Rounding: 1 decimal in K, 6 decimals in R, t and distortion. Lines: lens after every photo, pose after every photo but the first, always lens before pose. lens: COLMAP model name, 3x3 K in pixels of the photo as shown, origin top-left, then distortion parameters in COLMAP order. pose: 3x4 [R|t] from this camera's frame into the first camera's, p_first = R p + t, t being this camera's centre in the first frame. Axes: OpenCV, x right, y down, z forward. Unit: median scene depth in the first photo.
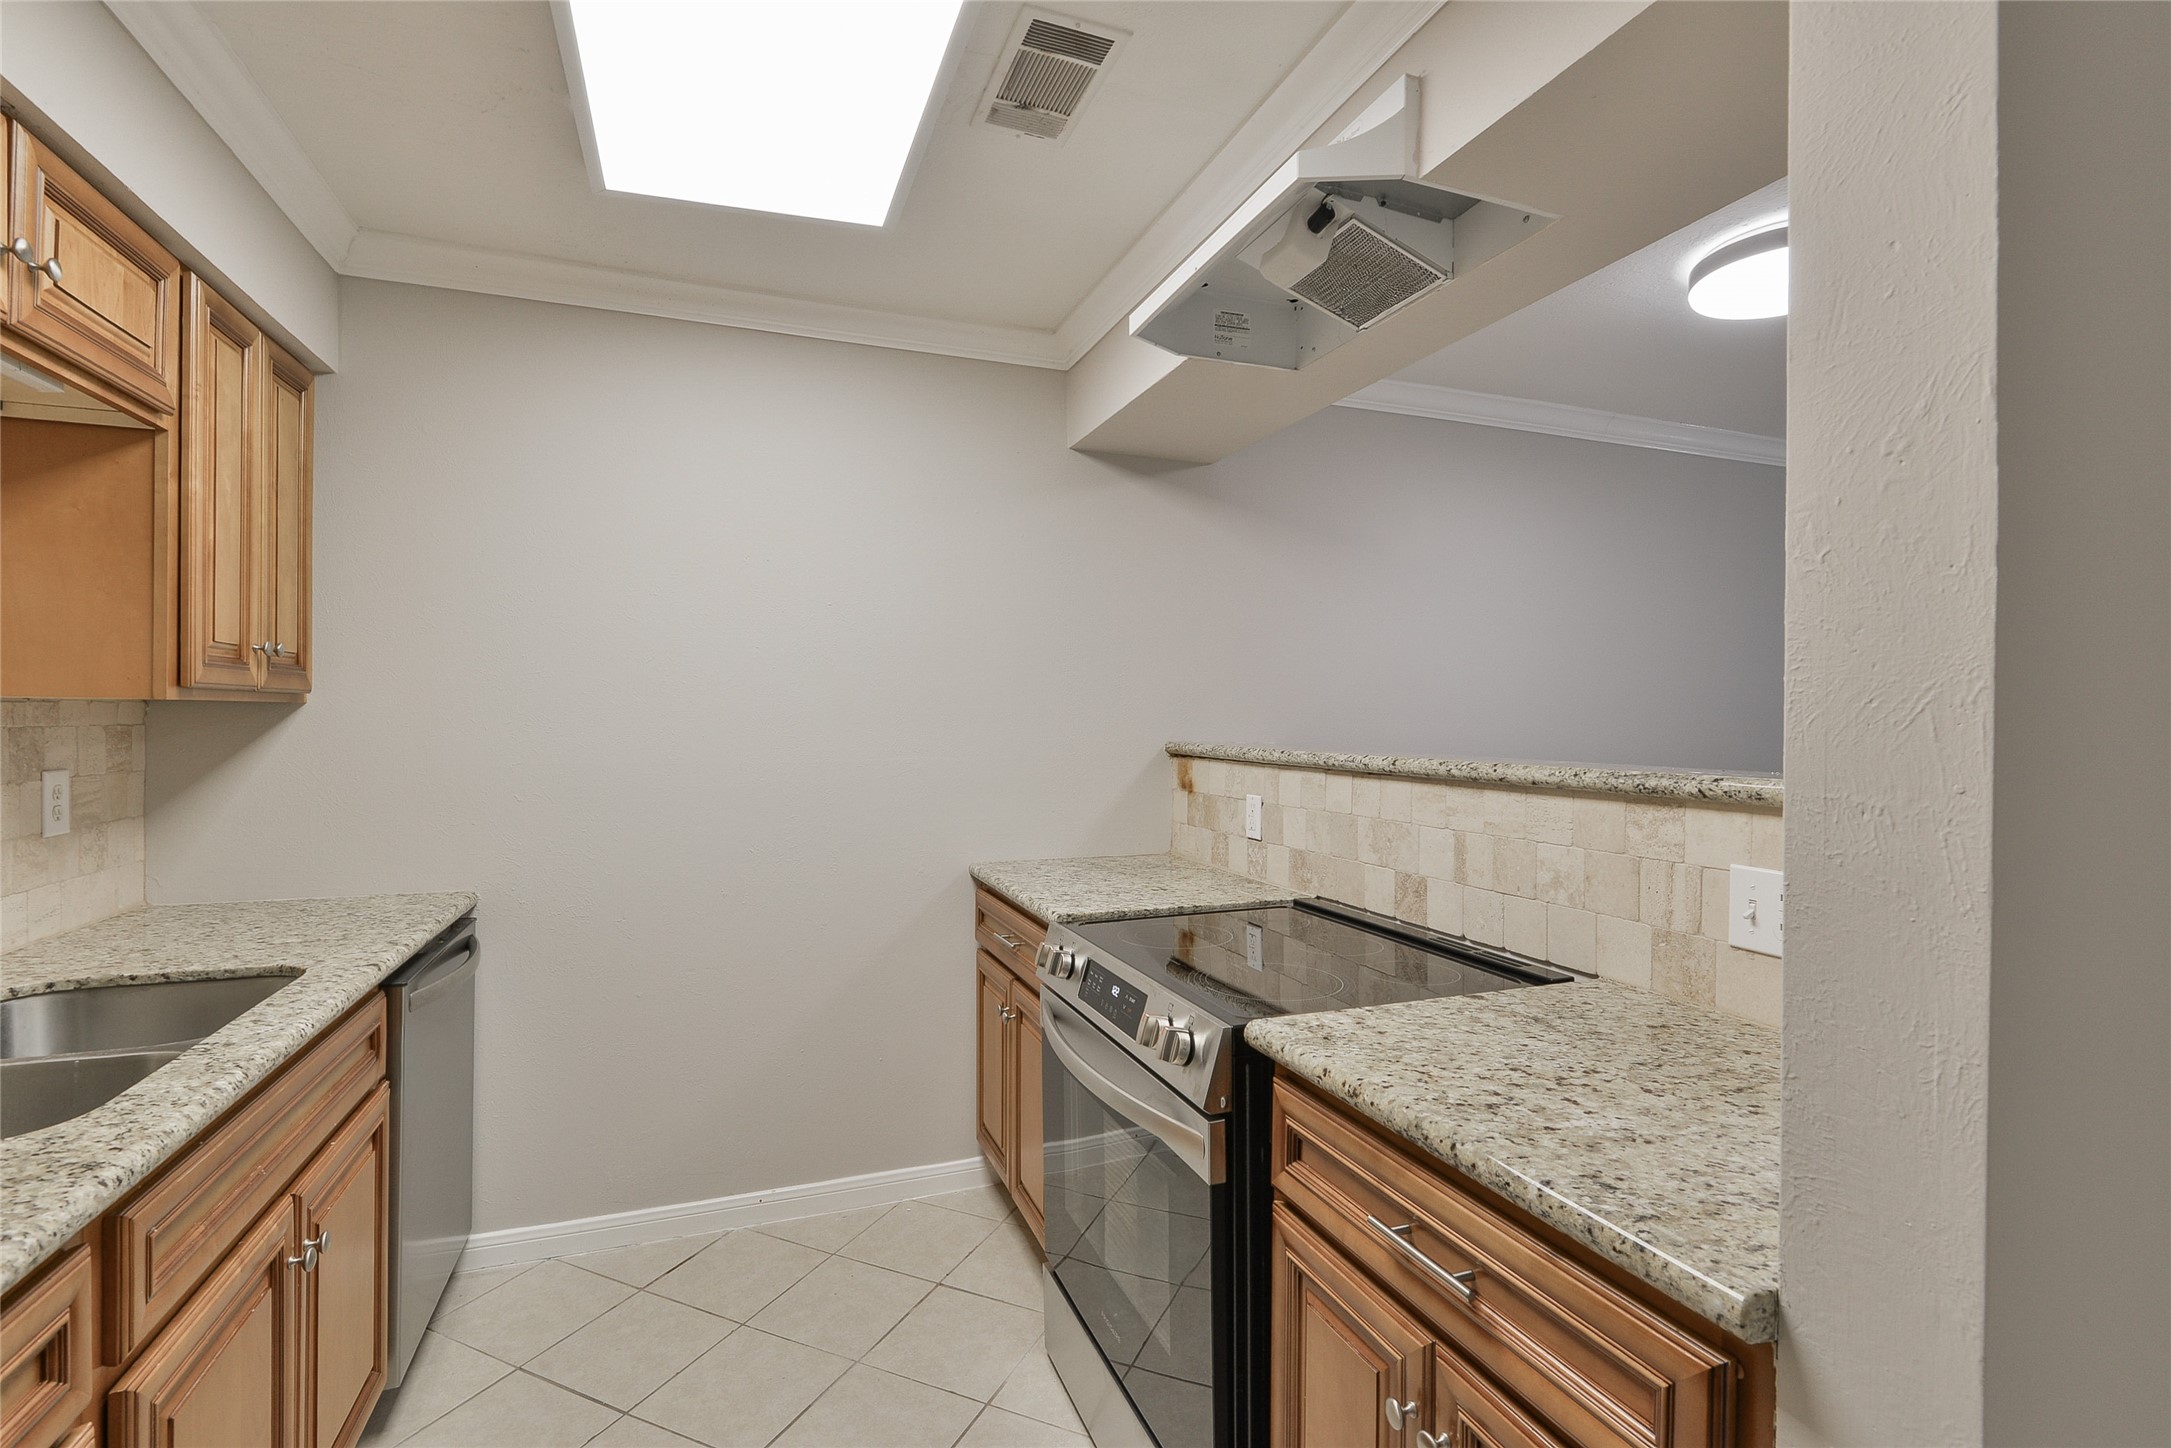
lens RADIAL K [[1009.2, 0, 1085.5], [0, 1009.2, 724.0], [0, 0, 1]] dist [0.000748, -0.000676]
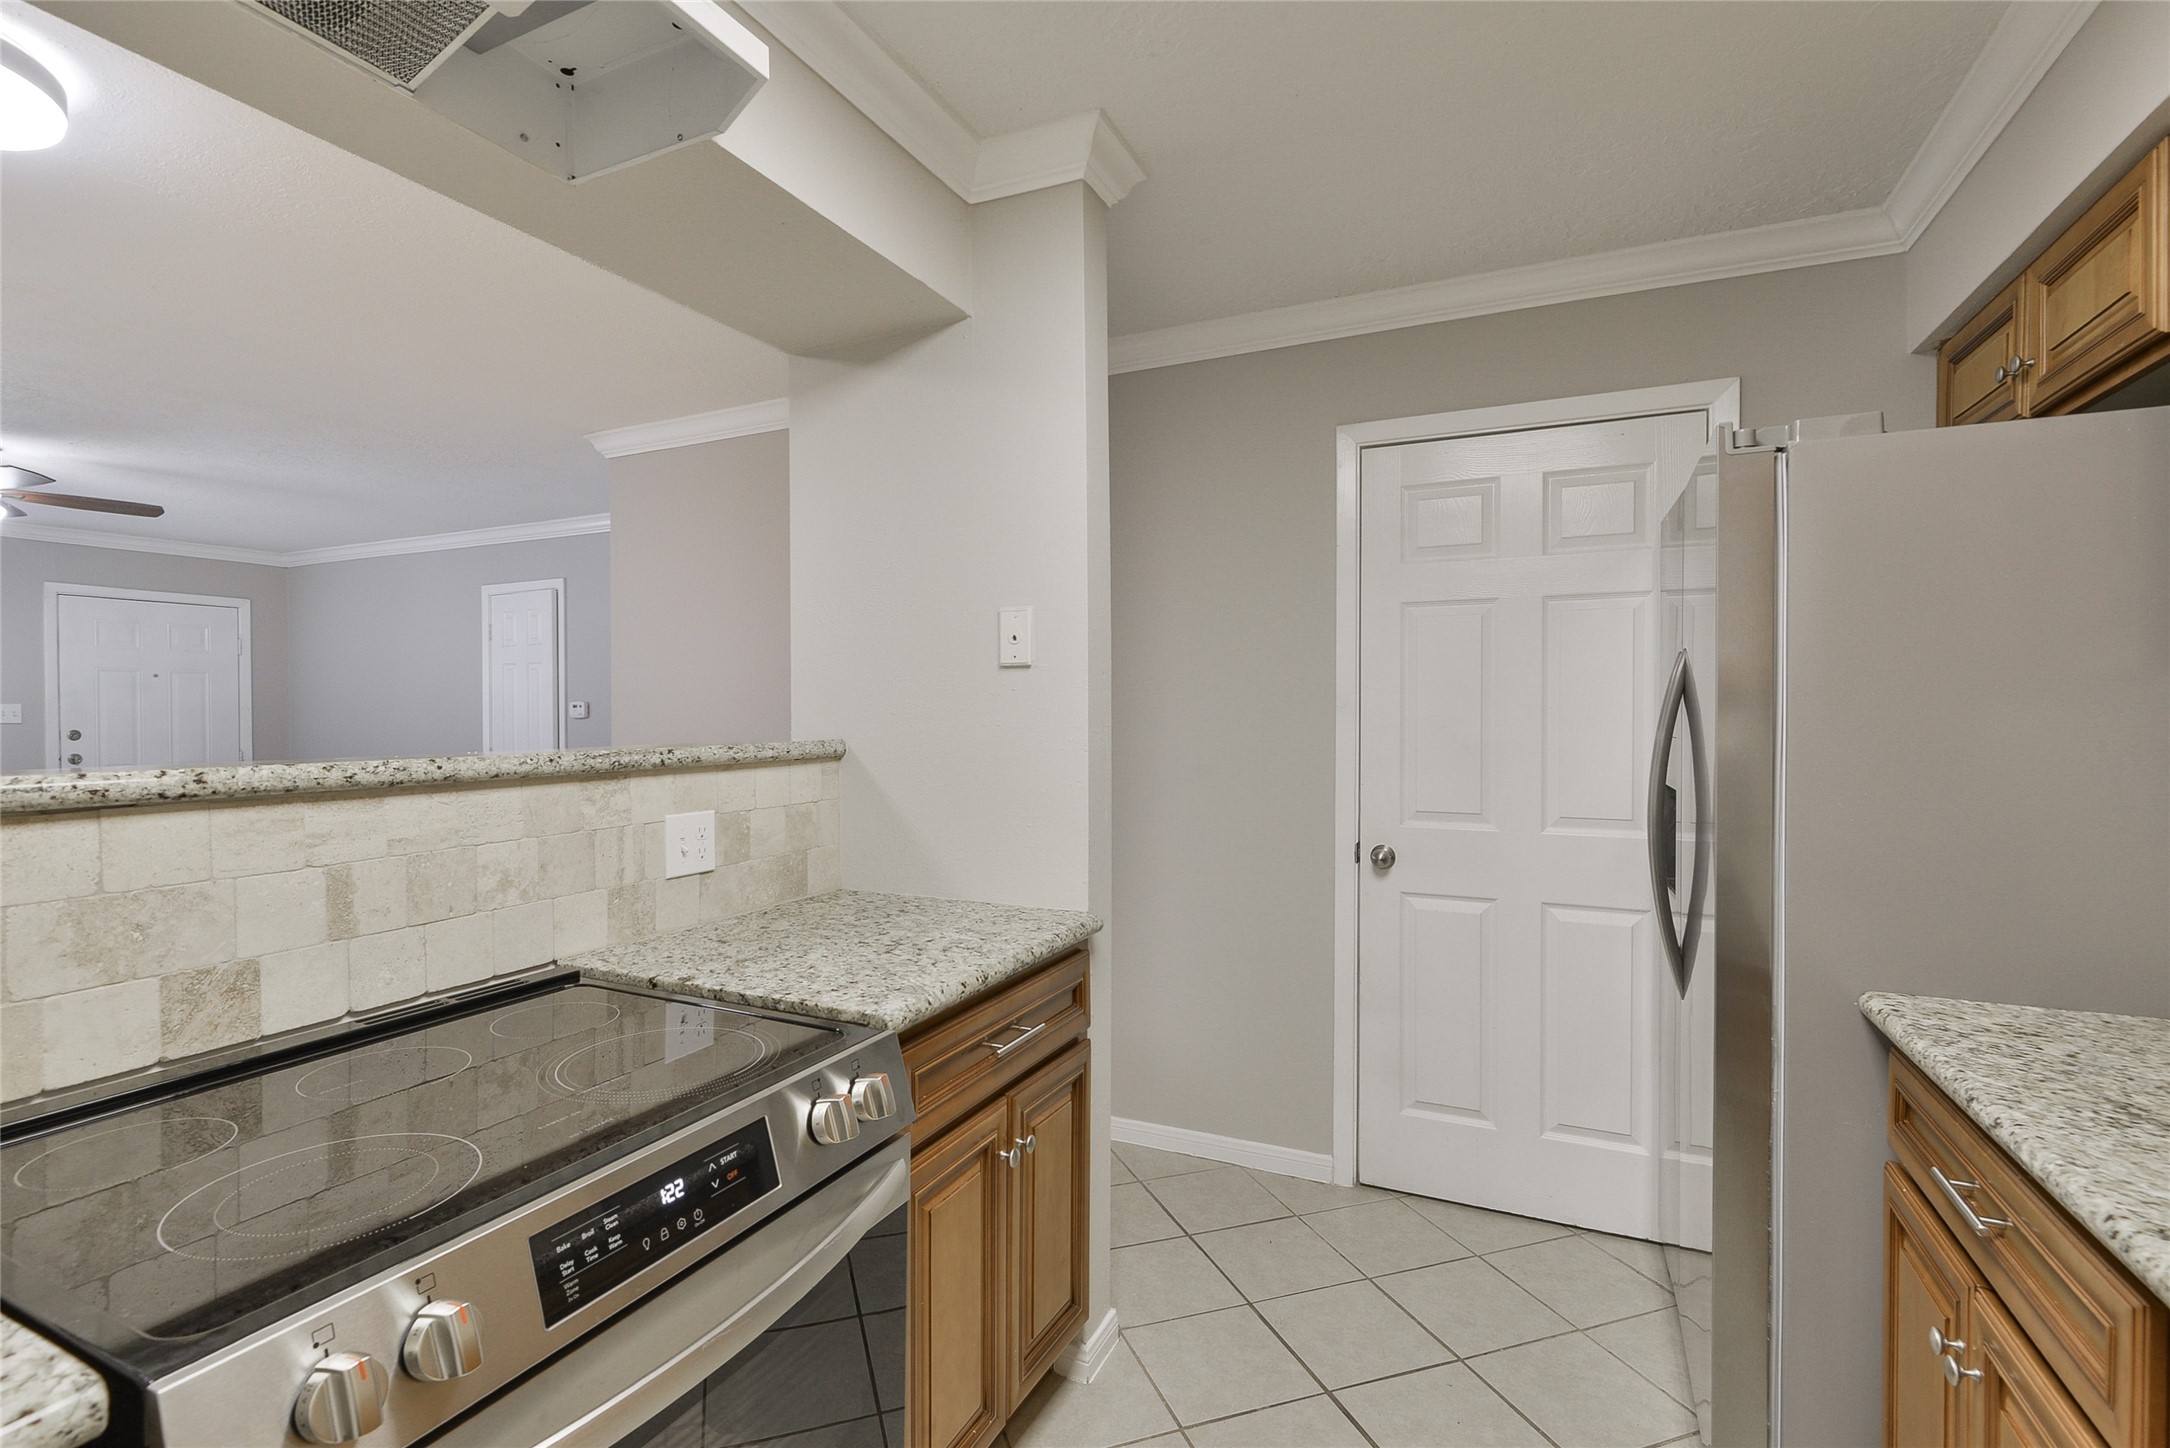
lens RADIAL K [[1008.8, 0, 1085.0], [0, 1008.8, 724.0], [0, 0, 1]] dist [0.000748, -0.000676]
pose [[-0.705201, -0.017519, 0.708791, -0.594482], [-0.001692, 0.999733, 0.023026, -0.008402], [-0.709005, 0.015038, -0.705043, 1.395972]]
